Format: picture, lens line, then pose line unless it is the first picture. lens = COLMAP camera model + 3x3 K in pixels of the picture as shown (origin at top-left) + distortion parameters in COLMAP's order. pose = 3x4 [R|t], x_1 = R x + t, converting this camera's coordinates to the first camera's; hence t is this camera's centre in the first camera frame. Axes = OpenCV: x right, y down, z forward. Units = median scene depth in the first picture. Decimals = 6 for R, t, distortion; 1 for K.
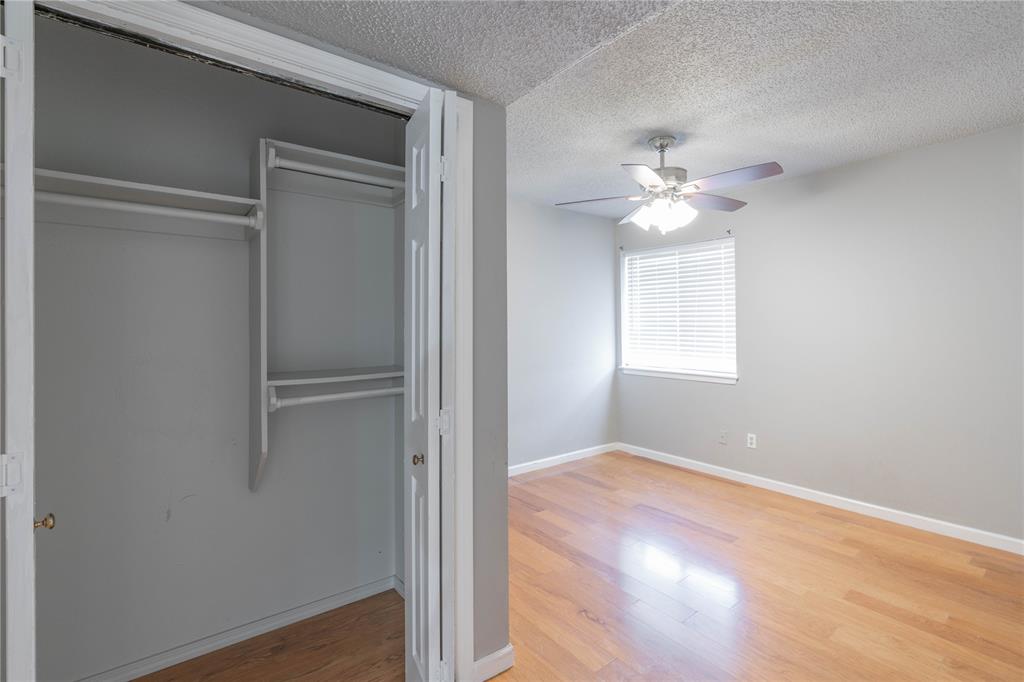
lens RADIAL K [[466.3, 0, 510.5], [0, 466.3, 322.3], [0, 0, 1]] dist [-0.000327, 0.000371]
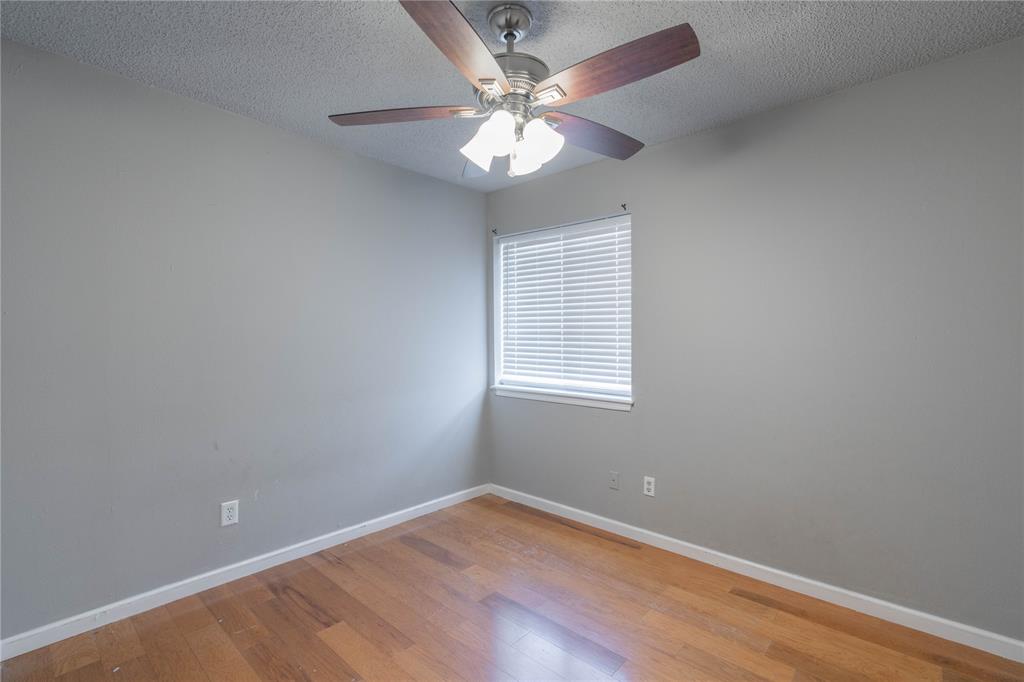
lens RADIAL K [[455.6, 0, 512.0], [0, 455.6, 341.0], [0, 0, 1]] dist [-0.003493, 0.000343]
pose [[0.985574, 0.003693, 0.169203, 0.168550], [-0.006507, 0.999850, 0.016078, 0.009770], [-0.169118, -0.016947, 0.985450, 0.307615]]
